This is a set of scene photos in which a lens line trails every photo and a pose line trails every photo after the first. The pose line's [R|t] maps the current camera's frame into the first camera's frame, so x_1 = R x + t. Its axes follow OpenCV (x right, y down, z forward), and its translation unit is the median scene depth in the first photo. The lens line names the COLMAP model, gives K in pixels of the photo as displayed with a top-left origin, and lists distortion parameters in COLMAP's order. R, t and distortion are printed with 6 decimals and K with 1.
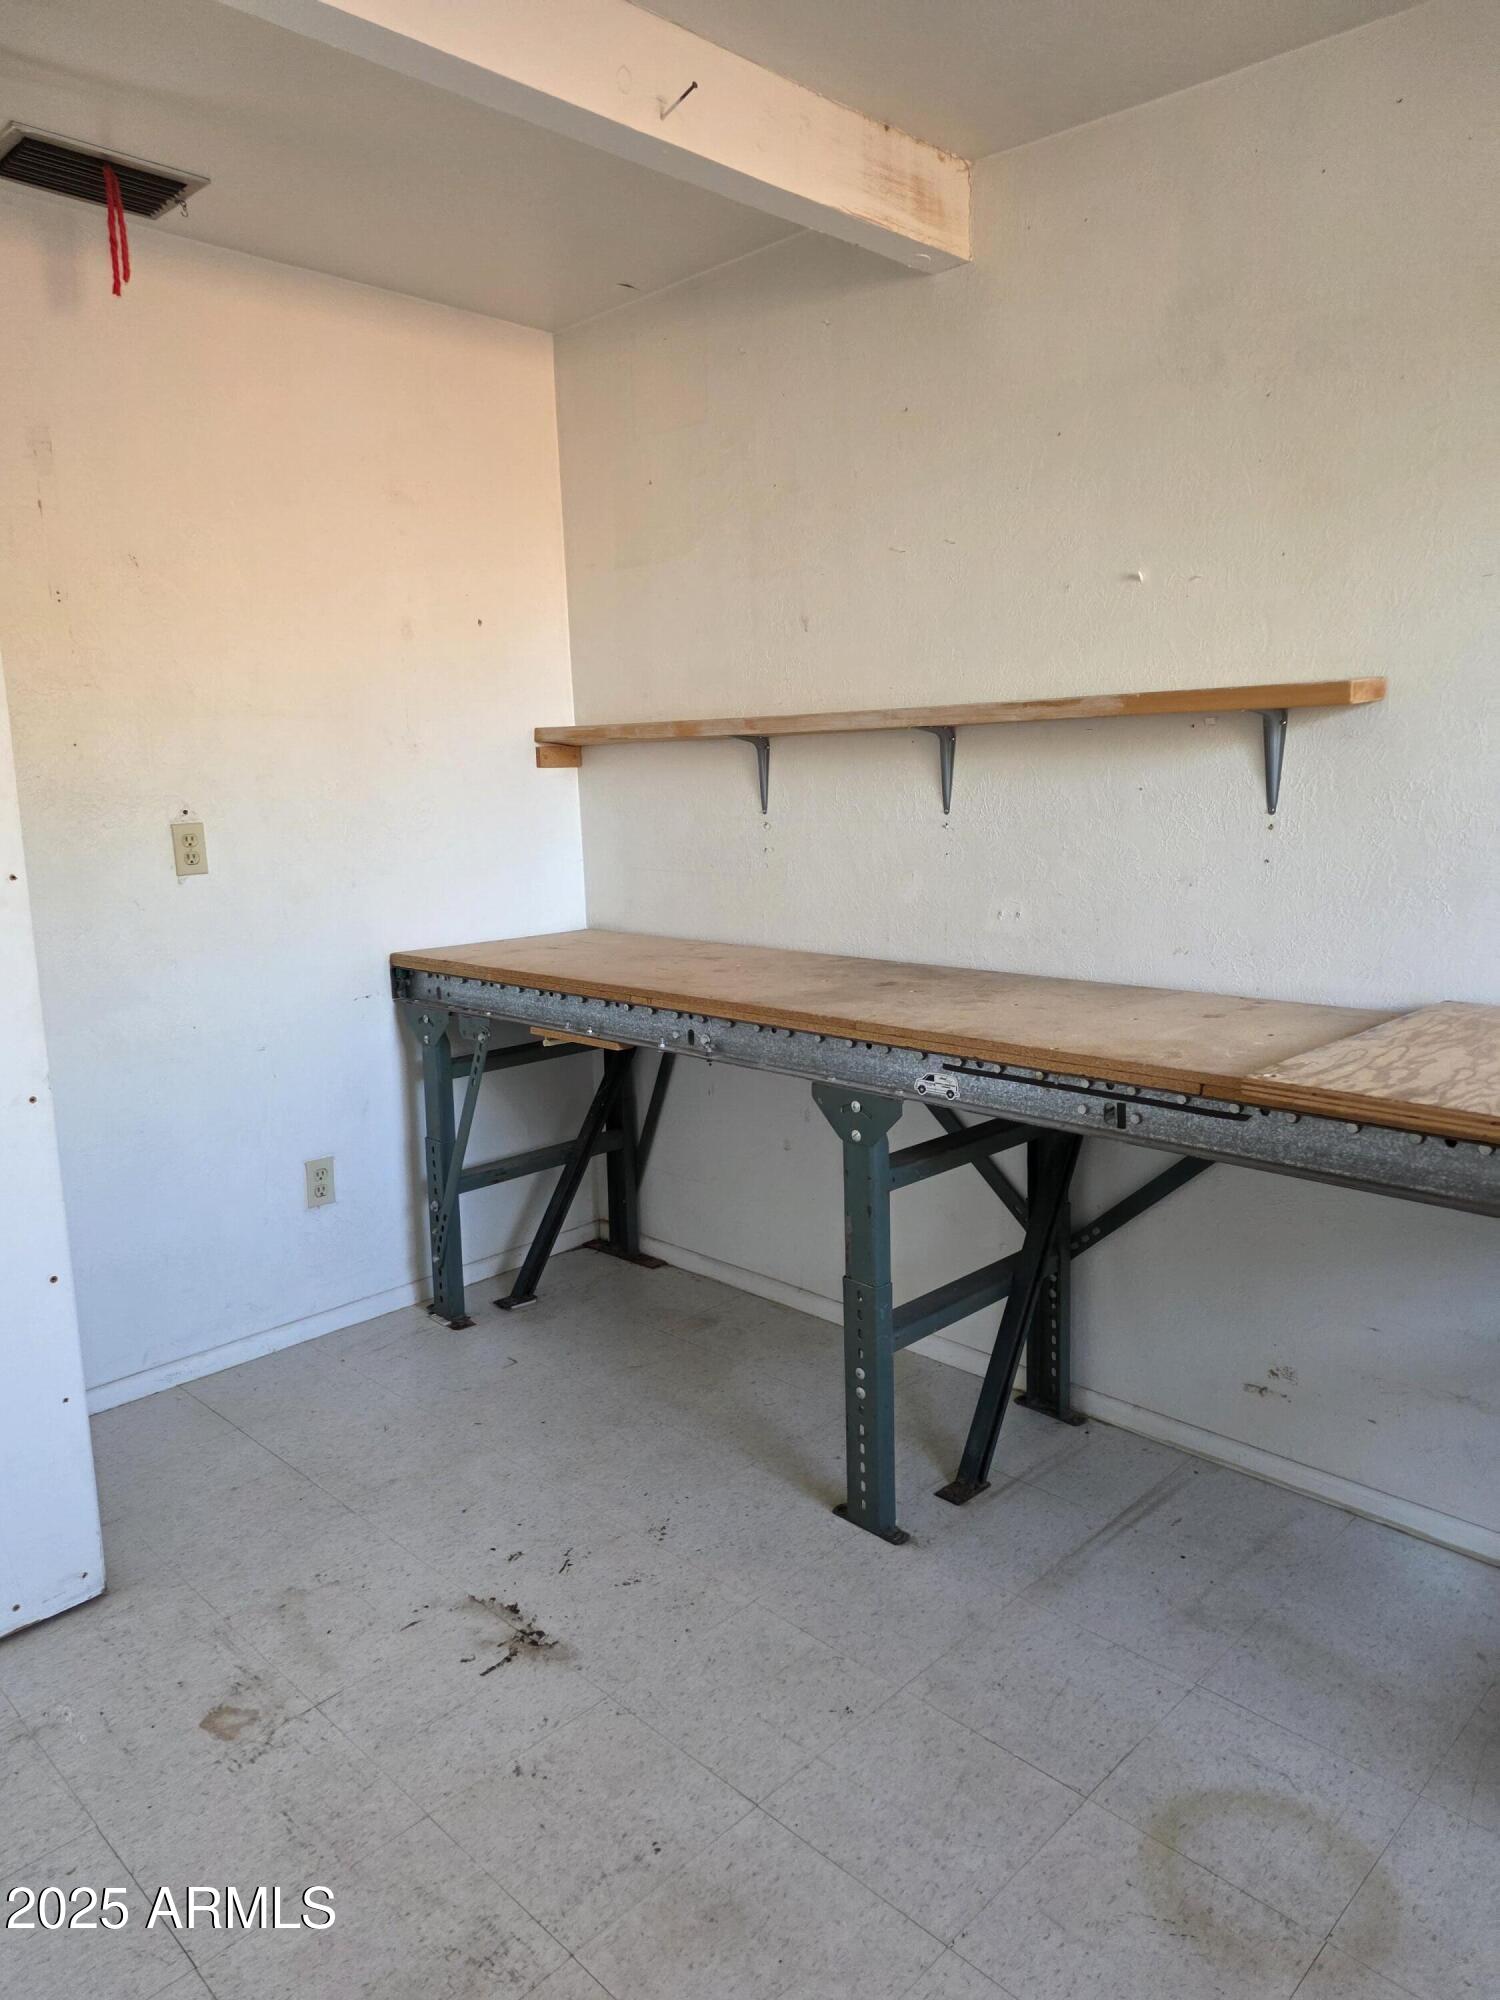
lens RADIAL K [[1336.9, 0, 732.5], [0, 1336.9, 987.5], [0, 0, 1]] dist [0.038133, -0.045937]
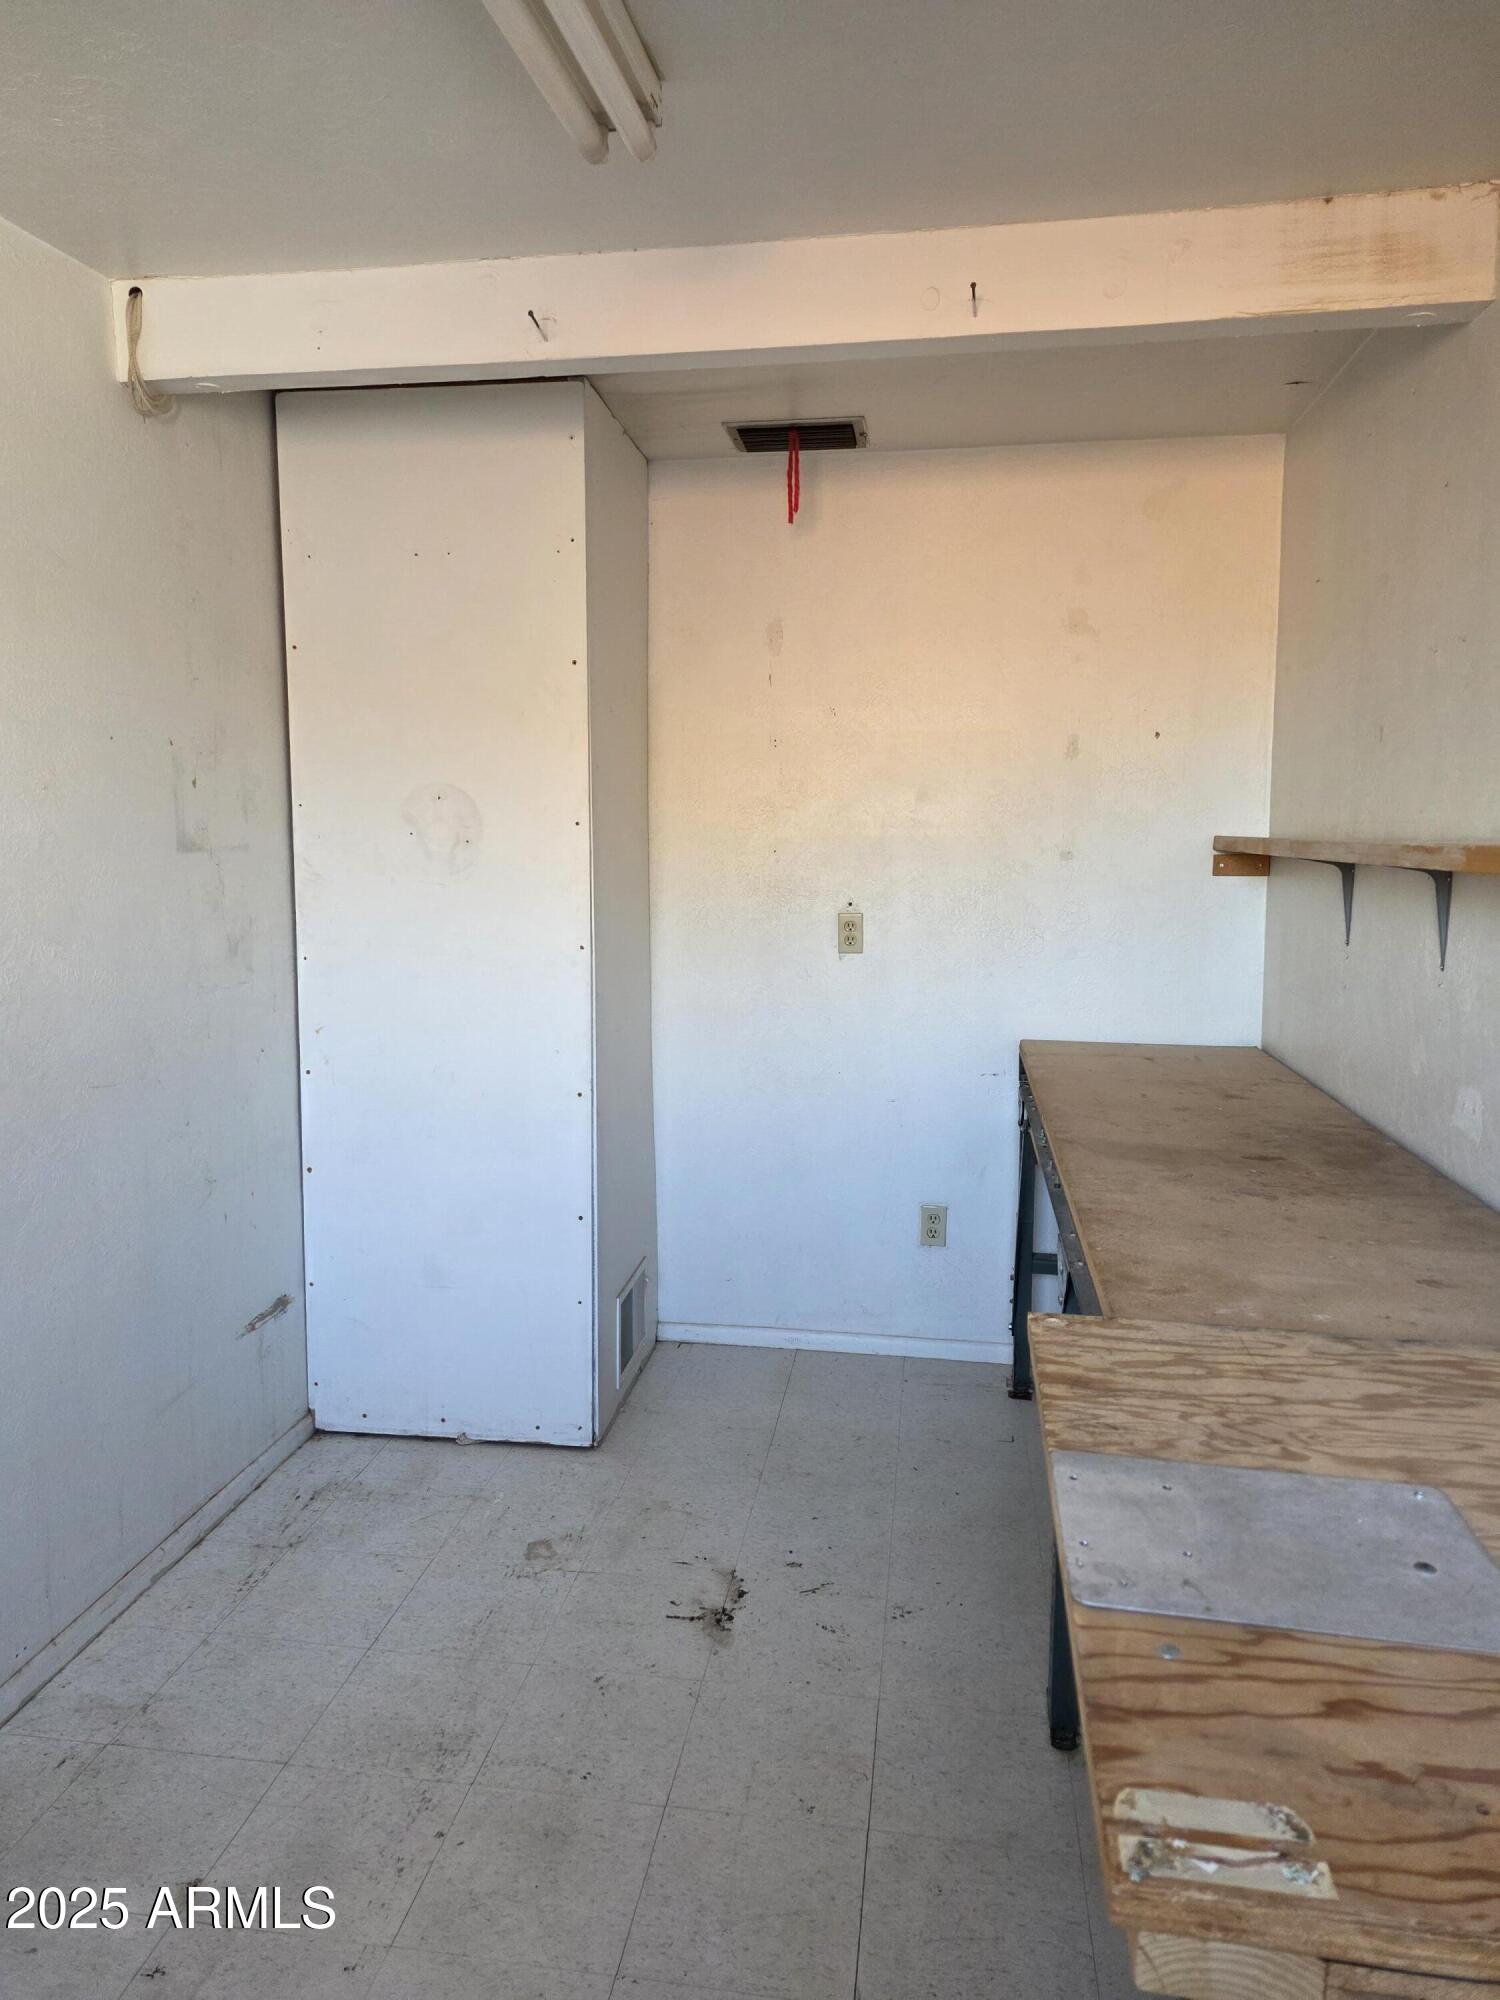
lens RADIAL K [[1336.9, 0, 736.4], [0, 1336.9, 985.6], [0, 0, 1]] dist [0.038133, -0.045937]
pose [[0.578892, 0.119337, -0.806624, 0.642075], [-0.144371, 0.988604, 0.042649, -0.107933], [0.802522, 0.091765, 0.589524, 0.210374]]
